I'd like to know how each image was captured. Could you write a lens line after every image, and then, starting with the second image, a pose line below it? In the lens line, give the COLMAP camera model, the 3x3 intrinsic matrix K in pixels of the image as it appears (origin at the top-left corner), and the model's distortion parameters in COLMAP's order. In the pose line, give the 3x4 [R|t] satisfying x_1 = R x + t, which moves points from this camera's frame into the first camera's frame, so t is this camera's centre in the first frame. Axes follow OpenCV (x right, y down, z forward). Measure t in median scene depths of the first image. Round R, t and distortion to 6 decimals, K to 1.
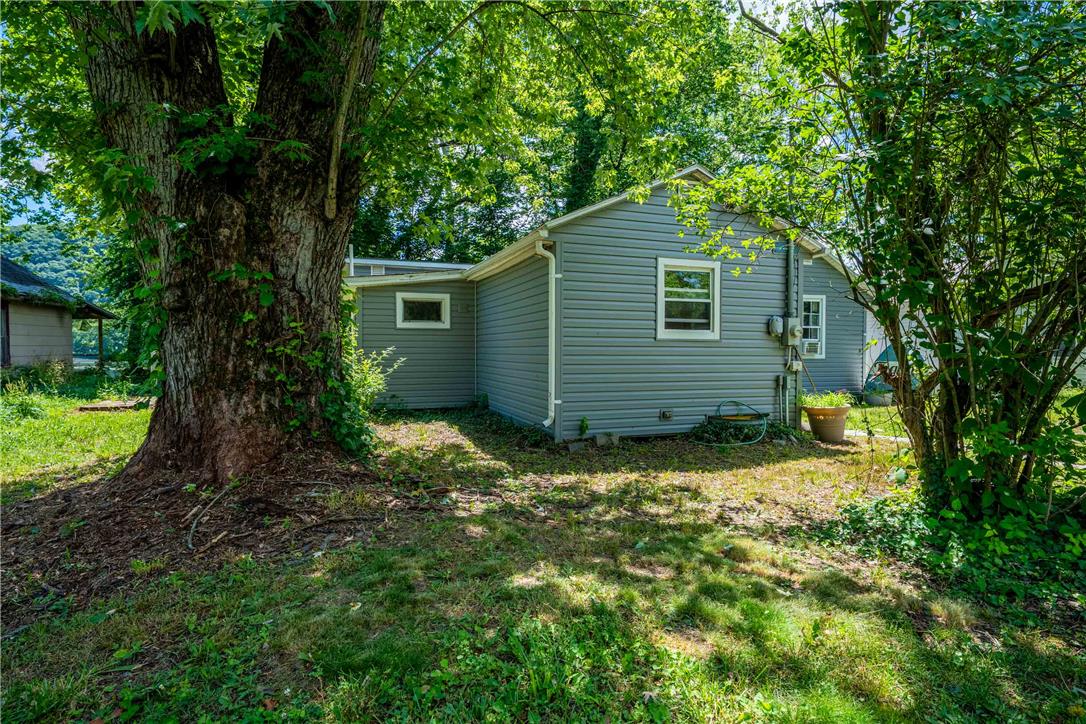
lens RADIAL K [[585.1, 0, 545.5], [0, 585.1, 360.4], [0, 0, 1]] dist [0.004071, 0.000207]
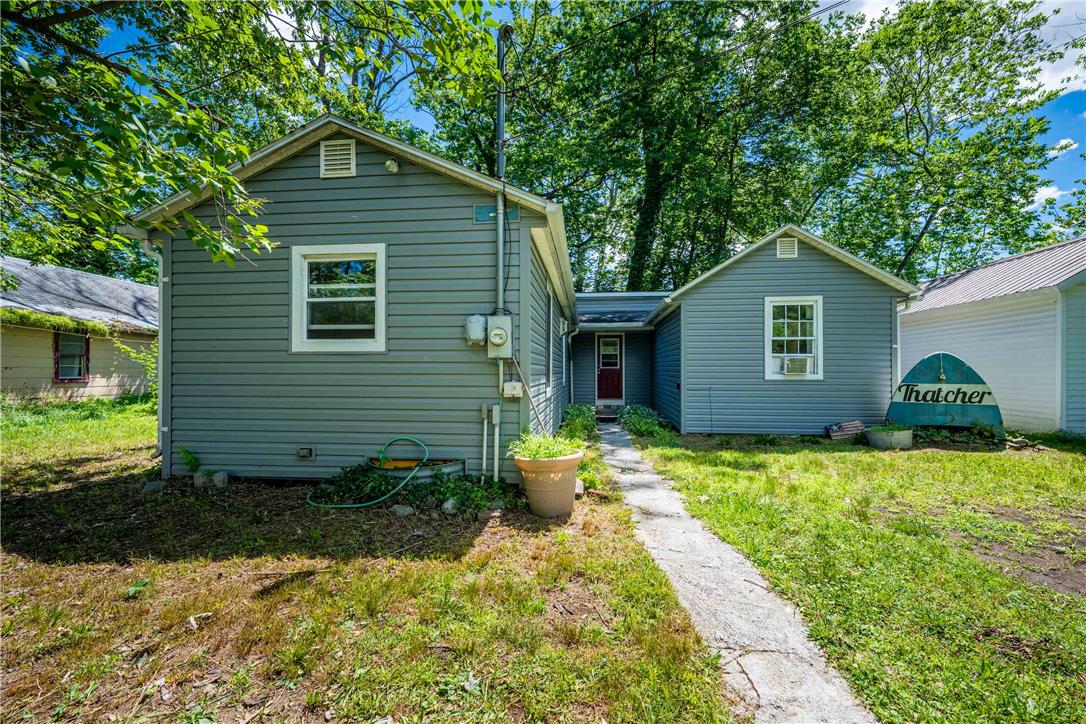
lens RADIAL K [[444.2, 0, 545.6], [0, 444.2, 368.2], [0, 0, 1]] dist [-0.016500, -0.000071]
pose [[0.904739, -0.009062, -0.425869, 0.709896], [-0.003108, 0.999607, -0.027873, -0.000968], [0.425955, 0.026541, 0.904355, 0.597979]]
